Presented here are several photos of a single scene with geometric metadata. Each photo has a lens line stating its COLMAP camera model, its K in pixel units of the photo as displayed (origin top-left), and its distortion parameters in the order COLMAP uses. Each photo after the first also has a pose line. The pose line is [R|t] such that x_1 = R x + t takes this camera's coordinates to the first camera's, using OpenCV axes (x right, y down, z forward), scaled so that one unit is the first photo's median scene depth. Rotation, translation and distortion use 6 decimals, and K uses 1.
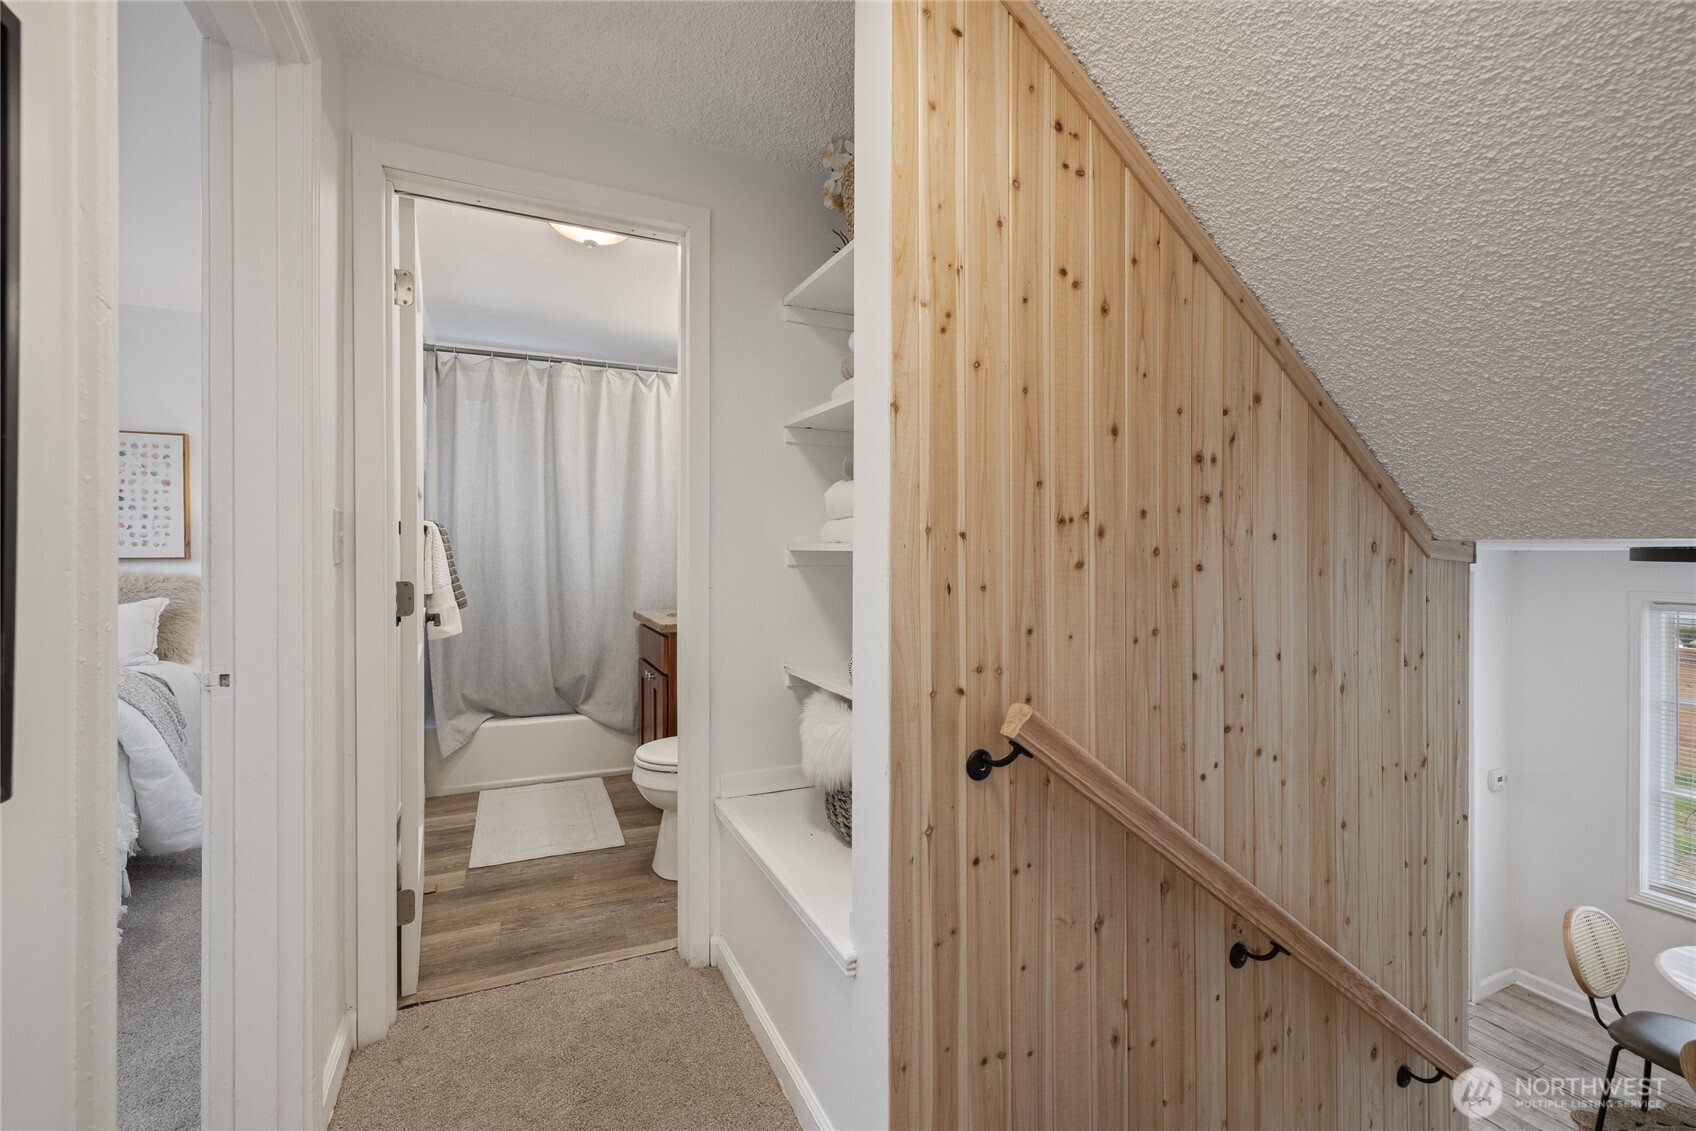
lens RADIAL K [[732.0, 0, 839.7], [0, 732.0, 551.9], [0, 0, 1]] dist [0.002174, 0.000957]
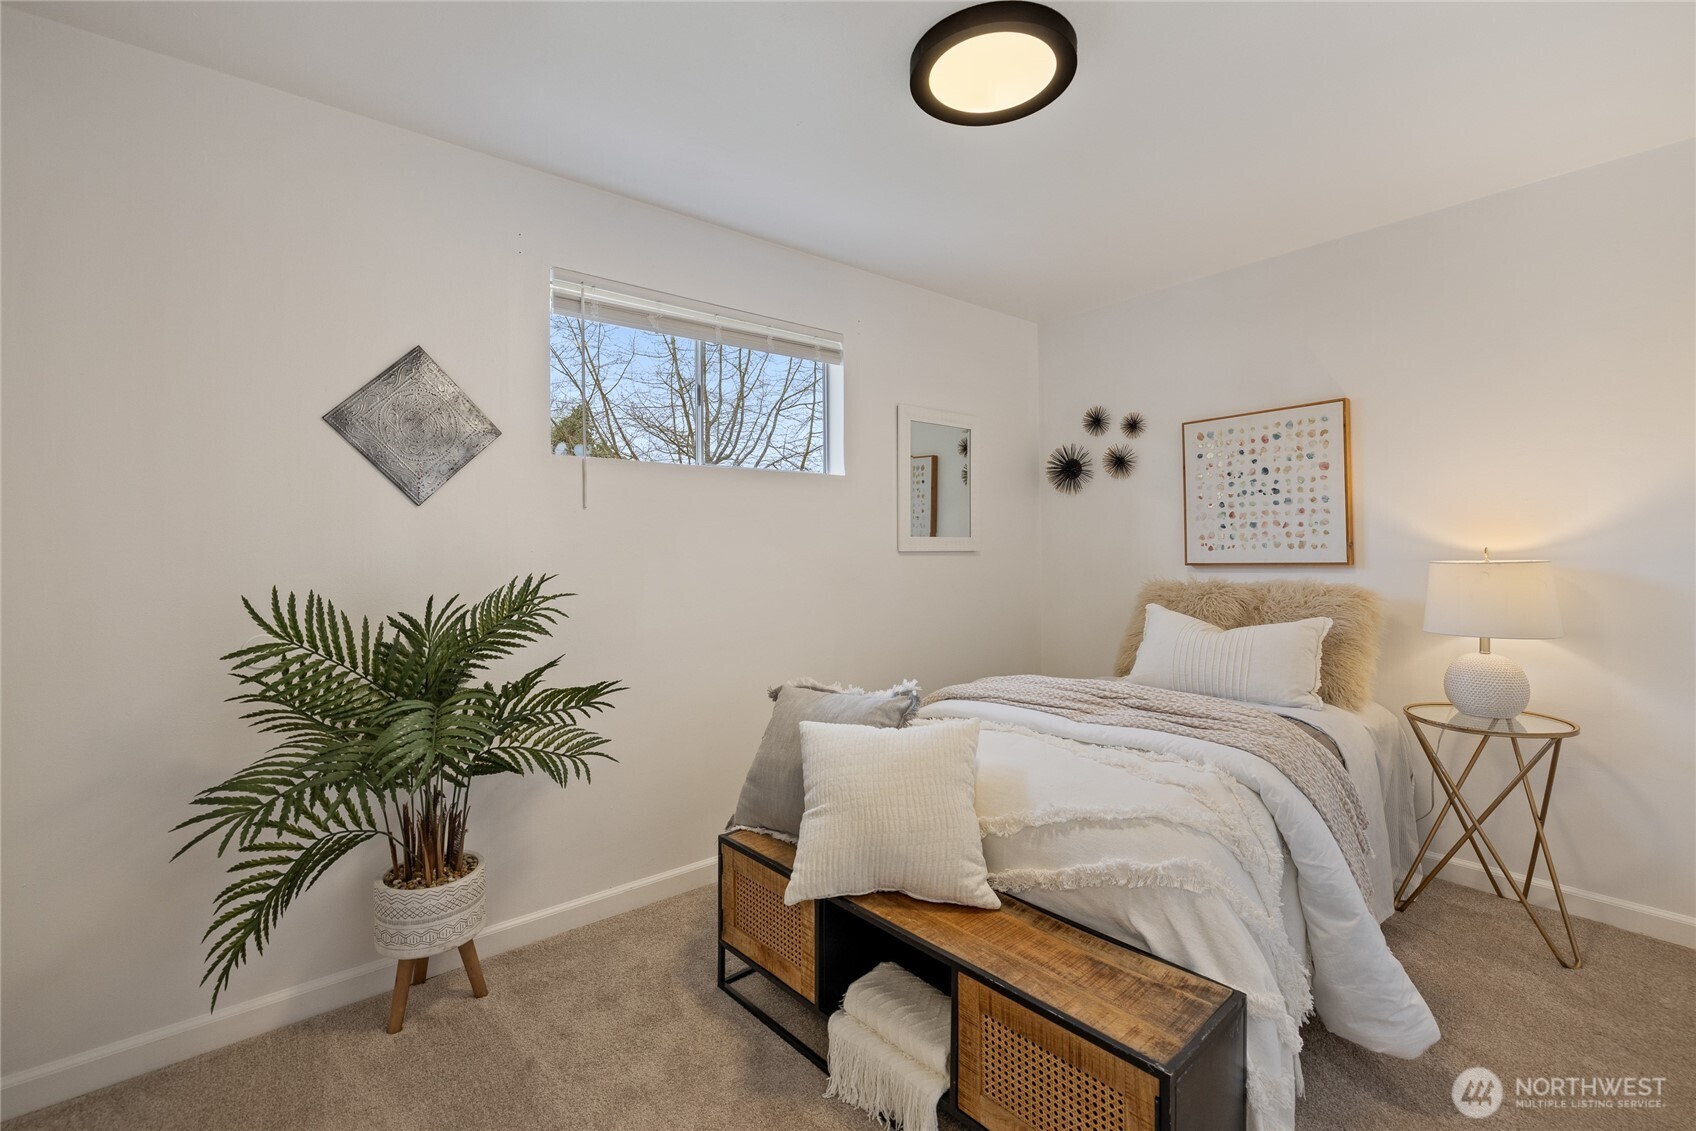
lens RADIAL K [[732.0, 0, 829.1], [0, 732.0, 547.5], [0, 0, 1]] dist [0.002174, 0.000957]
pose [[0.253040, -0.010837, -0.967395, -0.580688], [0.006960, 0.999932, -0.009381, -0.009234], [0.967431, -0.004359, 0.253099, 0.571792]]
